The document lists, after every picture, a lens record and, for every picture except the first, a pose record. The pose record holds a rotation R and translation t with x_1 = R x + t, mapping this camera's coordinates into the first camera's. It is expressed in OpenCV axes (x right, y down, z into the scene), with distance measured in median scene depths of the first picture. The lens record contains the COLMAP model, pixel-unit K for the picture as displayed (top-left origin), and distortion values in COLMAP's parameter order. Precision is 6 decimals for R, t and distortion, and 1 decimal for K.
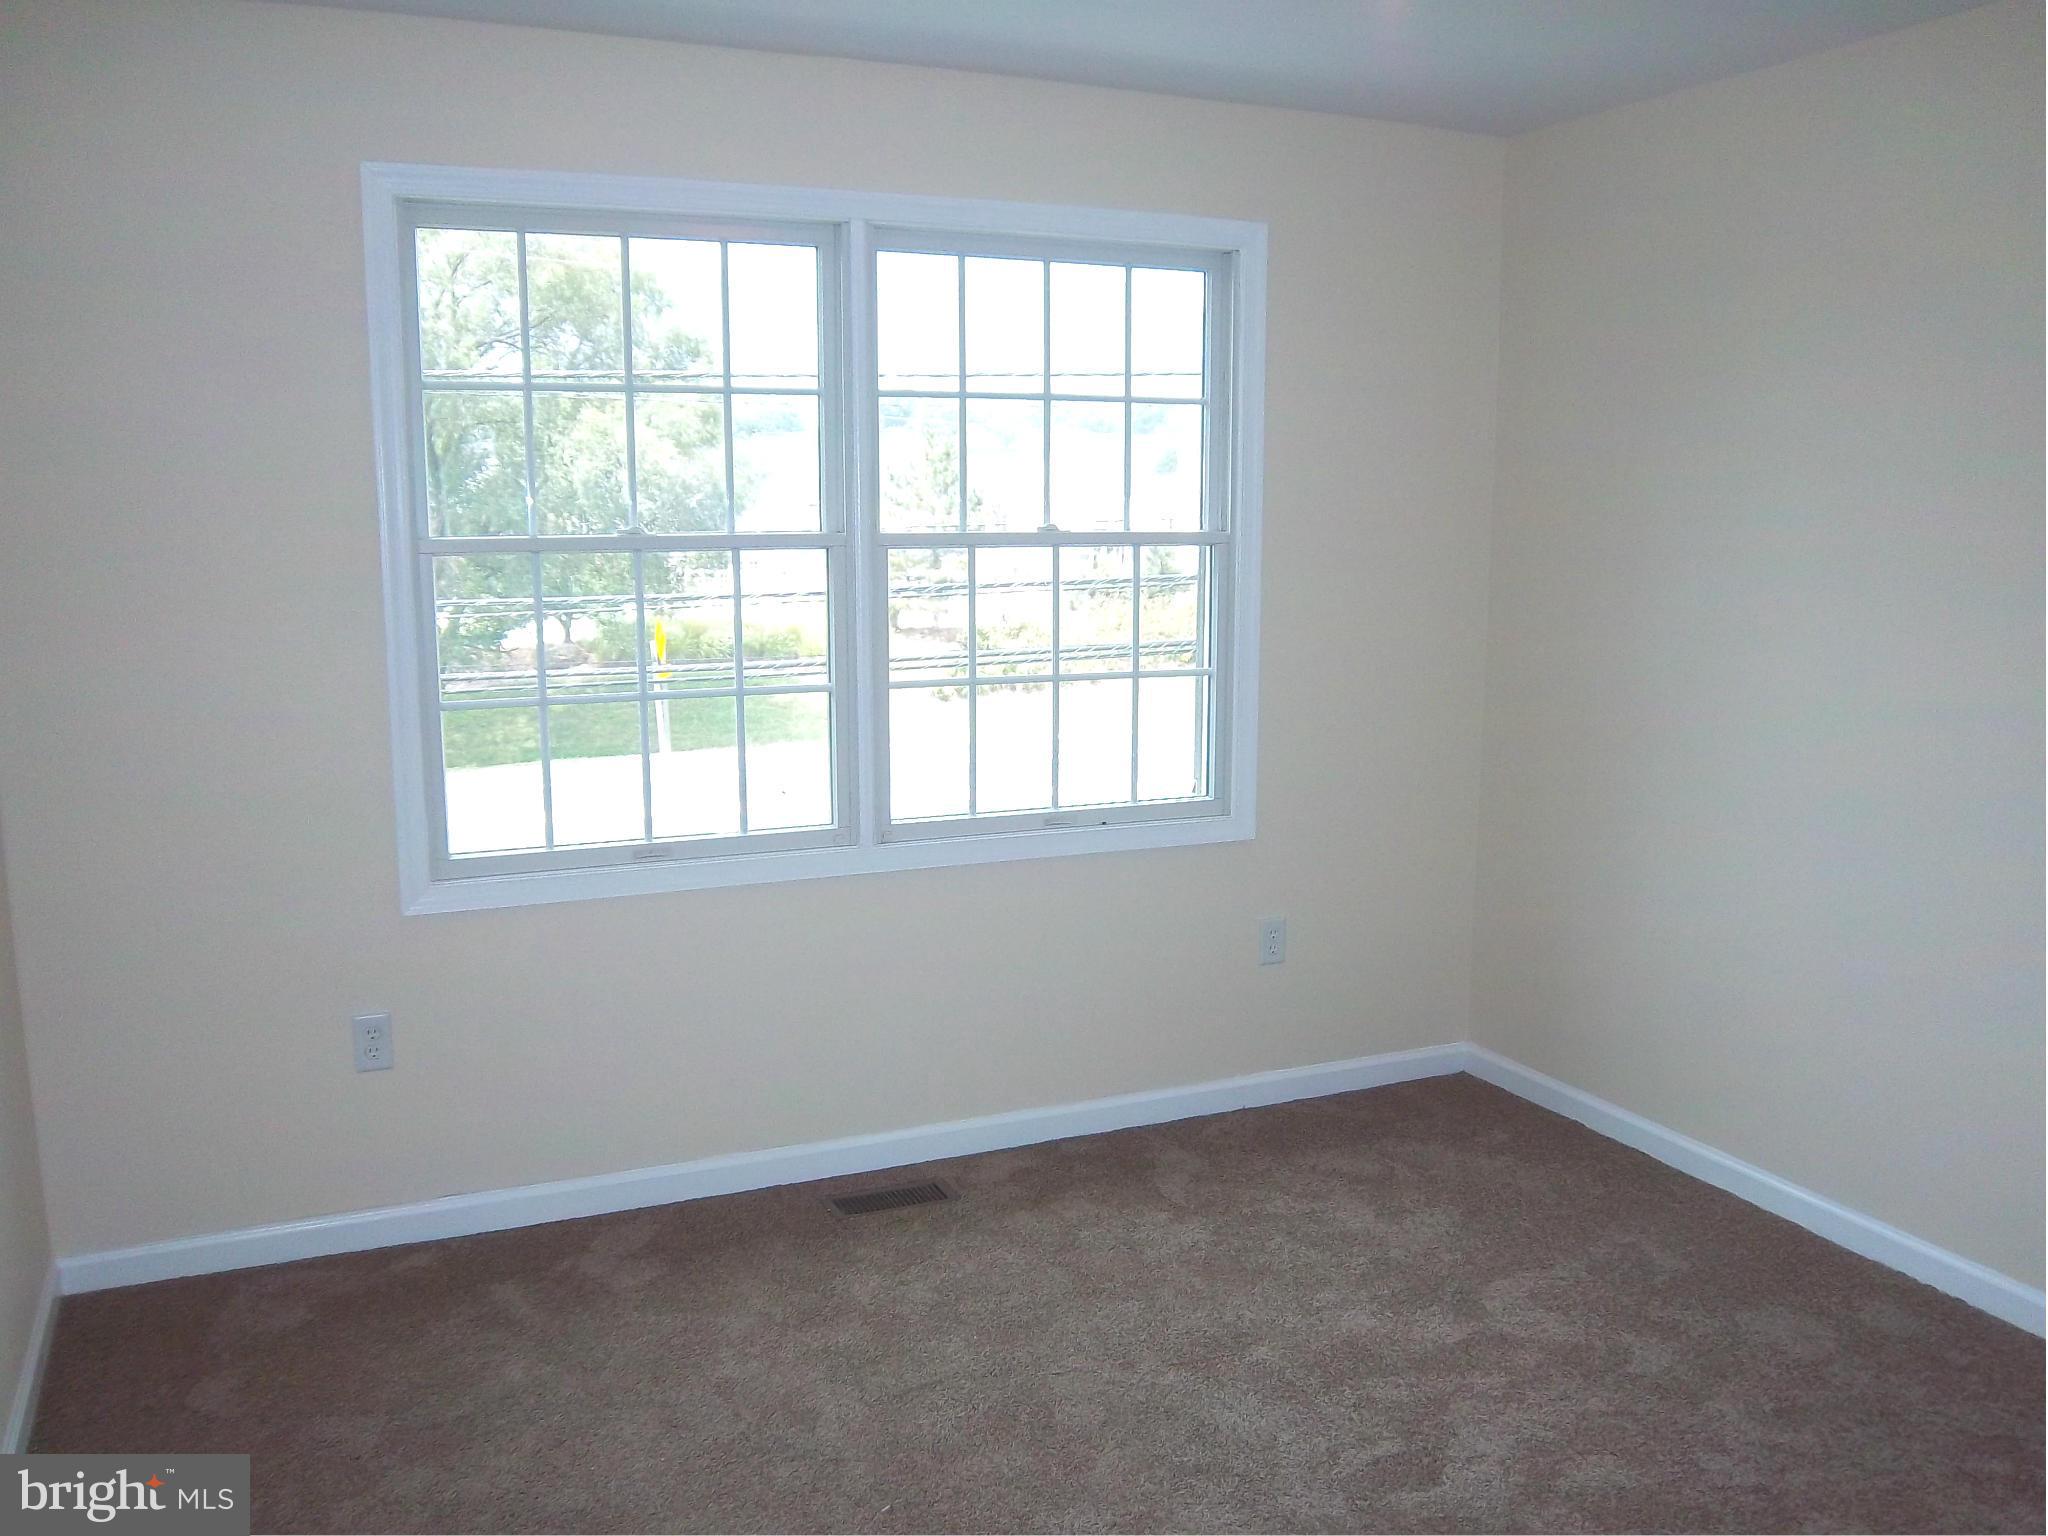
lens RADIAL K [[1709.7, 0, 1023.7], [0, 1709.7, 763.5], [0, 0, 1]] dist [-0.014836, 0.016881]
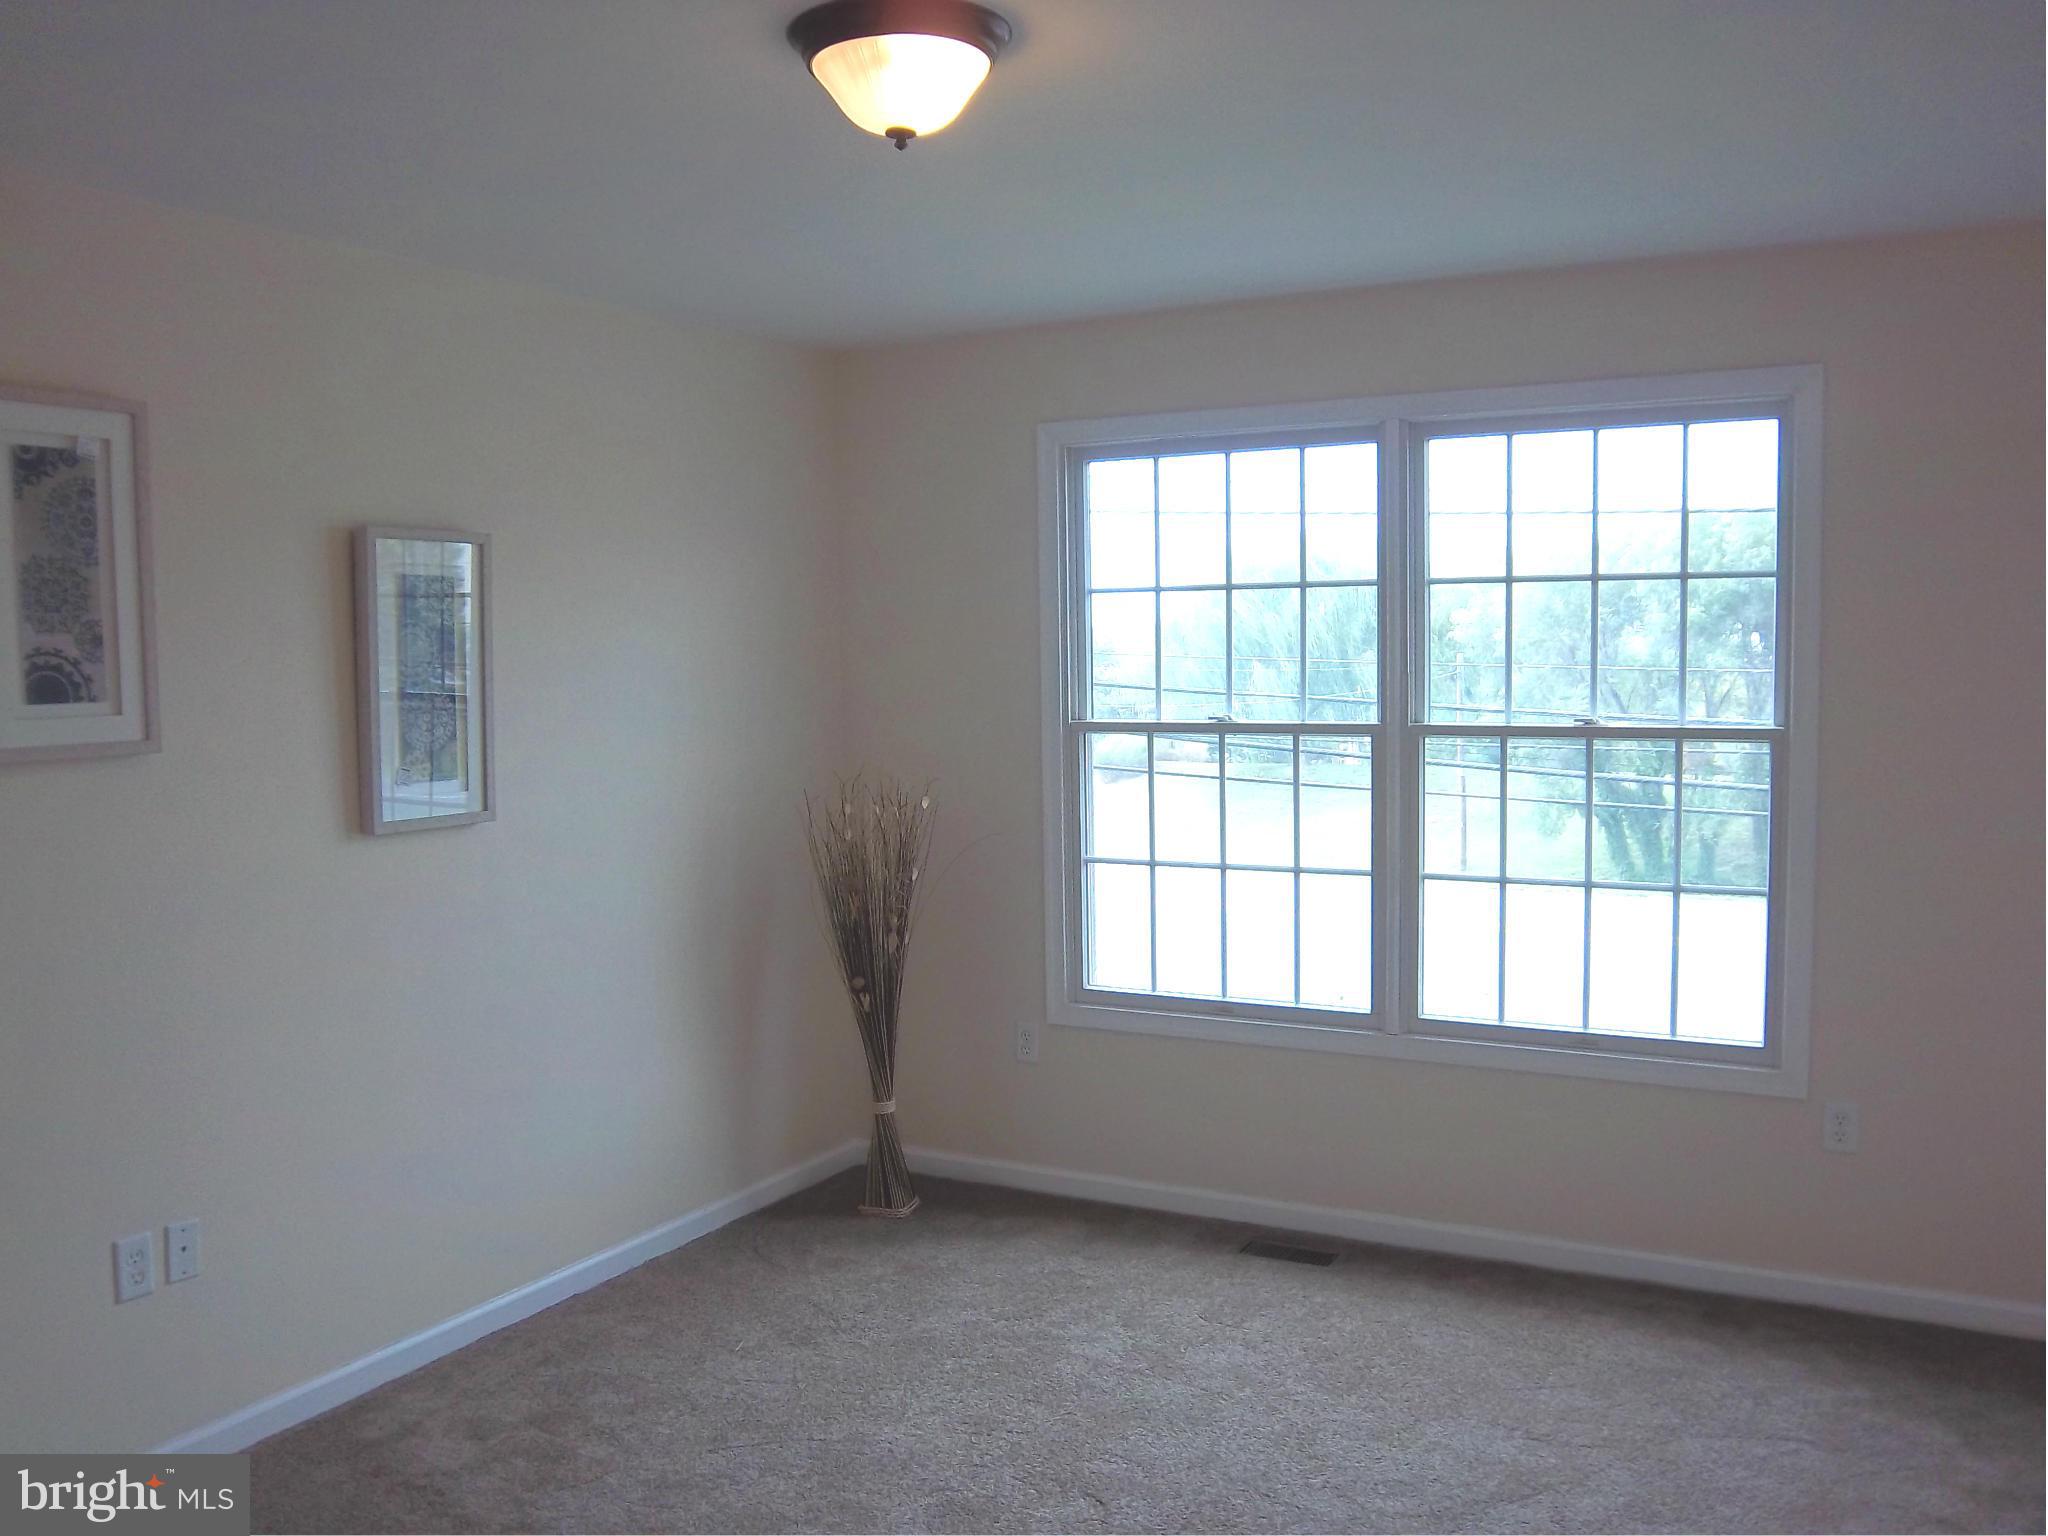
lens RADIAL K [[1709.7, 0, 1022.7], [0, 1709.7, 779.2], [0, 0, 1]] dist [-0.014836, 0.016881]
pose [[0.644812, 0.039140, -0.763338, 0.522513], [-0.112365, 0.992692, -0.044018, -0.032702], [0.756037, 0.114155, 0.644498, 0.199910]]
